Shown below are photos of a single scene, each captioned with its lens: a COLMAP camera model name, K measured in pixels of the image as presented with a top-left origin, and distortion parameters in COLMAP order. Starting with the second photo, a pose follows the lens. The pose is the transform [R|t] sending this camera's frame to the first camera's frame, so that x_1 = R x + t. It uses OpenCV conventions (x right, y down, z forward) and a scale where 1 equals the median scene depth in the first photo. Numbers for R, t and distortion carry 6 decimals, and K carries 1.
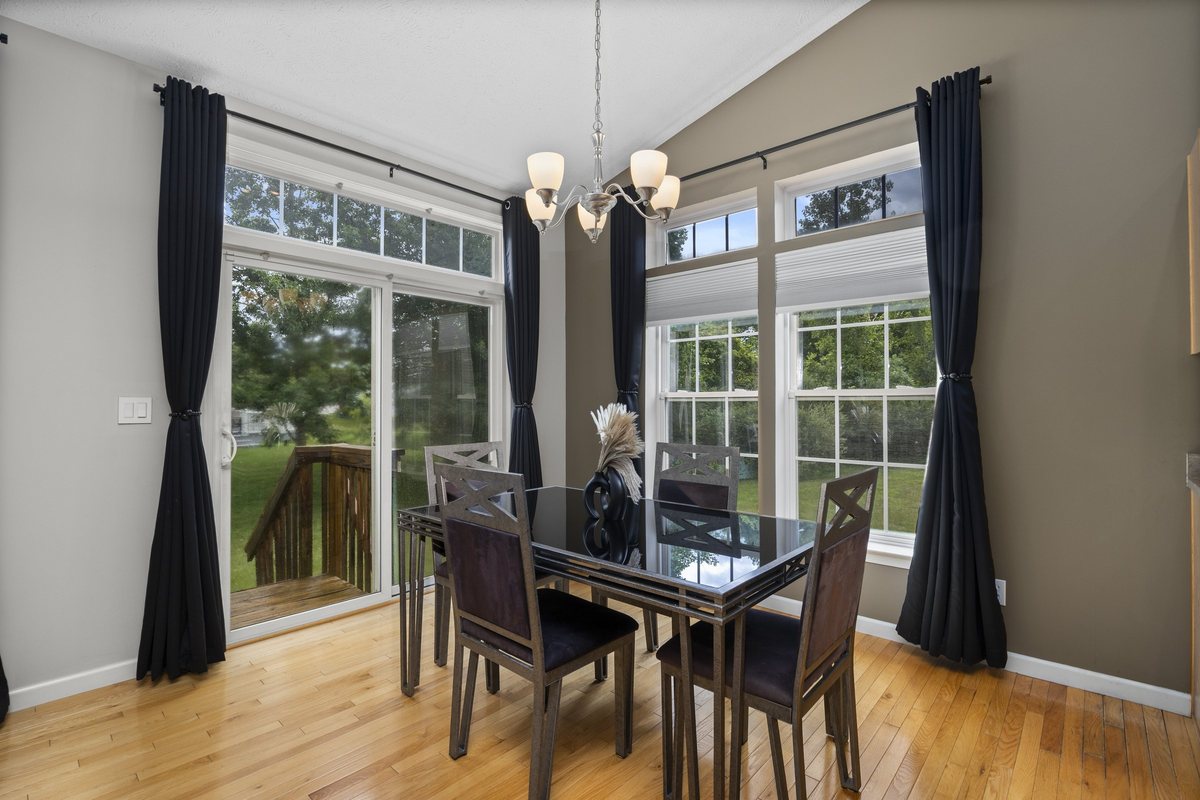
lens RADIAL K [[556.6, 0, 600.0], [0, 556.6, 400.0], [0, 0, 1]] dist [0.000437, -0.000271]
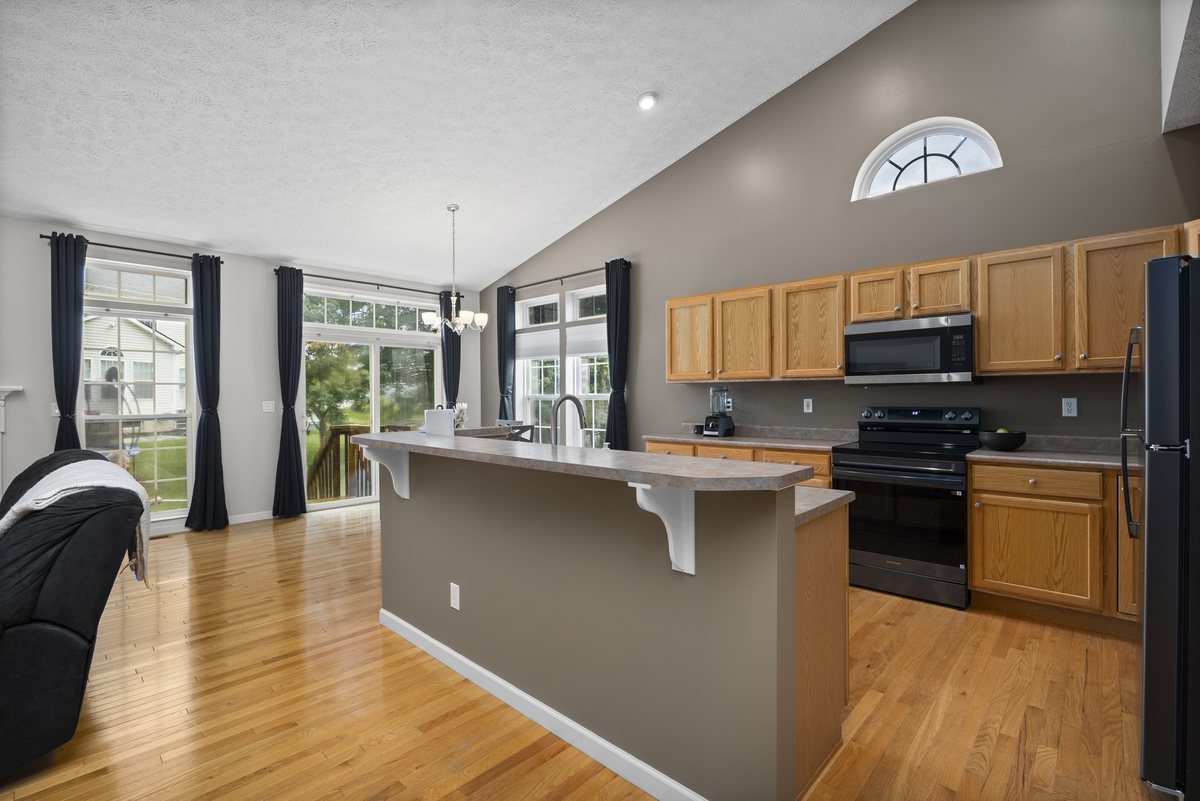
lens RADIAL K [[531.4, 0, 601.2], [0, 531.4, 401.4], [0, 0, 1]] dist [-0.013420, -0.000001]
pose [[0.999974, -0.007131, -0.000899, 0.412752], [0.007145, 0.999847, 0.015956, -0.021138], [0.000785, -0.015962, 0.999872, -0.885913]]
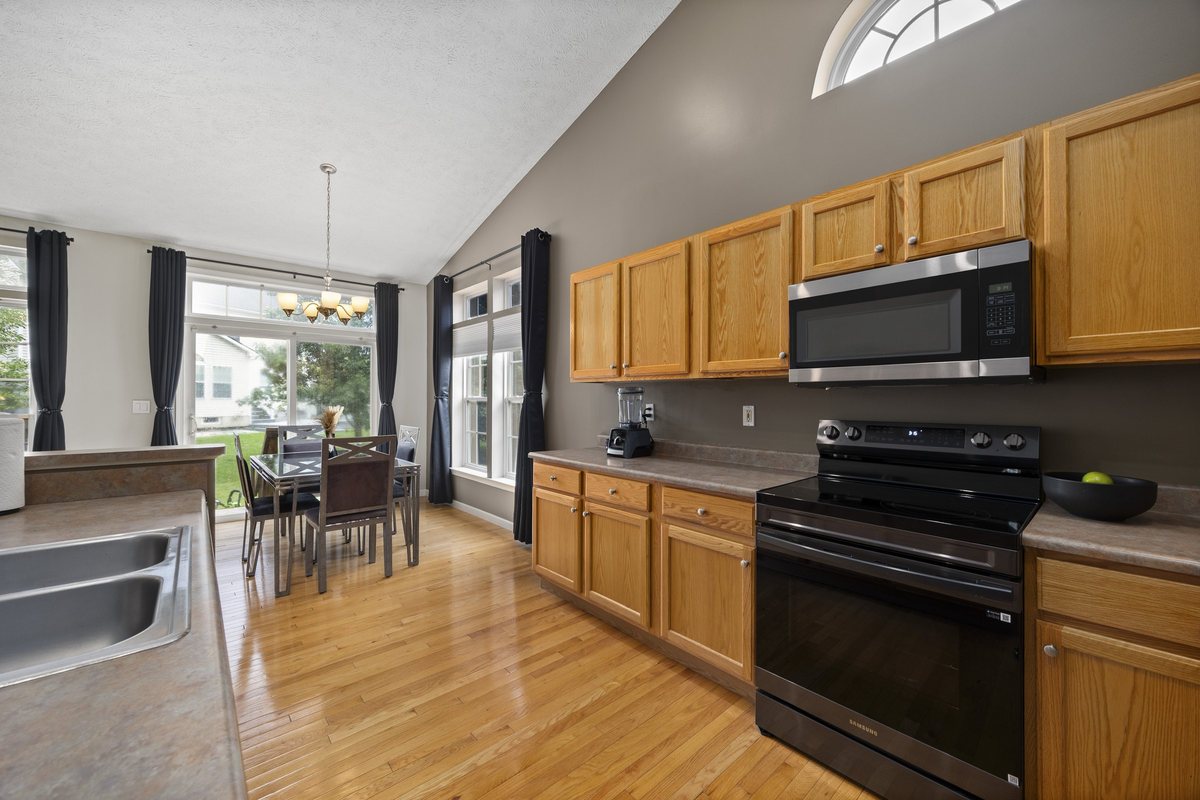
lens RADIAL K [[459.9, 0, 600.0], [0, 459.9, 400.0], [0, 0, 1]] dist [0.000263, -0.000200]
pose [[0.995845, 0.002315, -0.091030, 0.727803], [-0.001590, 0.999966, 0.008038, -0.018273], [0.091046, -0.007860, 0.995816, -0.389782]]
